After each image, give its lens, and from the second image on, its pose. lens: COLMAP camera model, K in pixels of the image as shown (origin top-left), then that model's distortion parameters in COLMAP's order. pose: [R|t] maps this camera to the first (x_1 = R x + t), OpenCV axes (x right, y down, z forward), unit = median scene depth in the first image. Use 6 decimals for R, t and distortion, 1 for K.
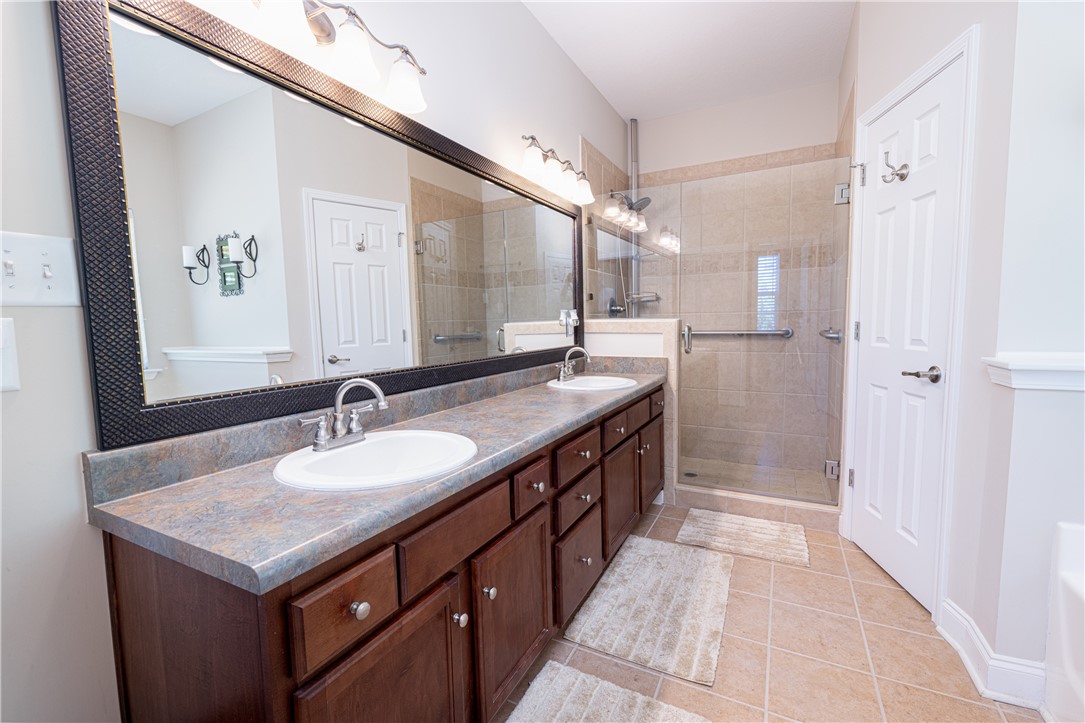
lens RADIAL K [[459.8, 0, 554.0], [0, 459.8, 362.9], [0, 0, 1]] dist [0.004344, -0.000813]
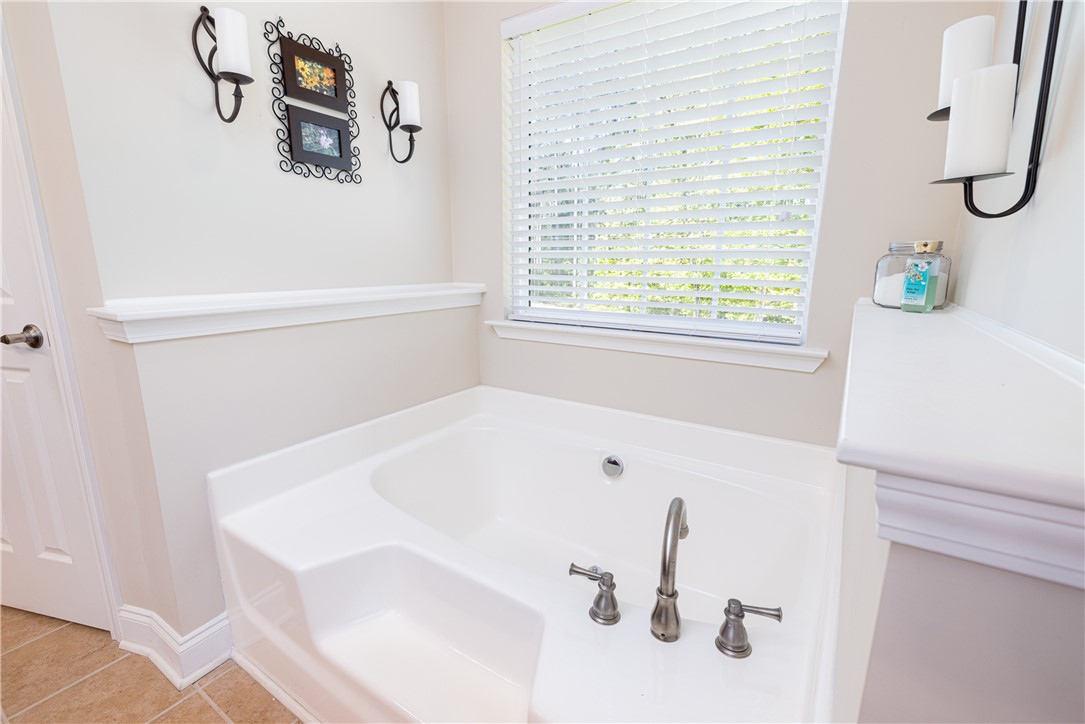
lens RADIAL K [[459.8, 0, 544.5], [0, 459.8, 356.1], [0, 0, 1]] dist [0.004344, -0.000813]
pose [[0.099298, -0.182618, 0.978157, 0.209945], [0.081634, 0.981196, 0.174899, -0.005316], [-0.991703, 0.062484, 0.112339, 0.142654]]
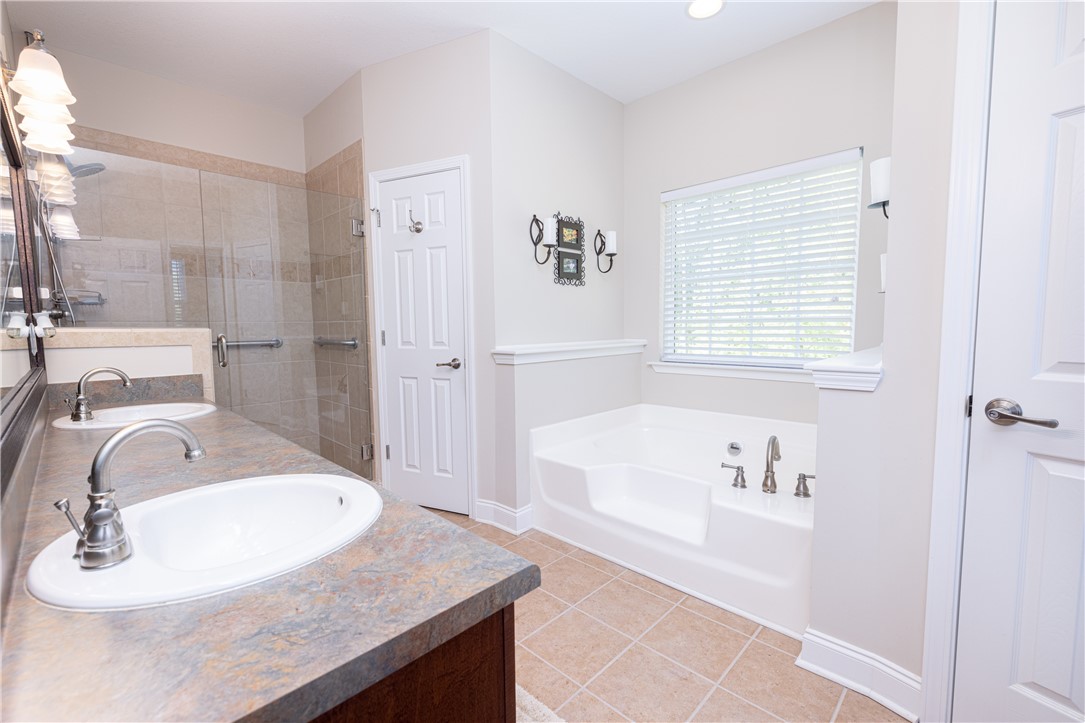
lens RADIAL K [[459.8, 0, 548.3], [0, 459.8, 362.2], [0, 0, 1]] dist [0.004344, -0.000813]
pose [[0.287234, -0.060821, 0.955927, -0.611772], [0.093850, 0.994967, 0.035106, -0.004670], [-0.953252, 0.079630, 0.291497, 0.258255]]
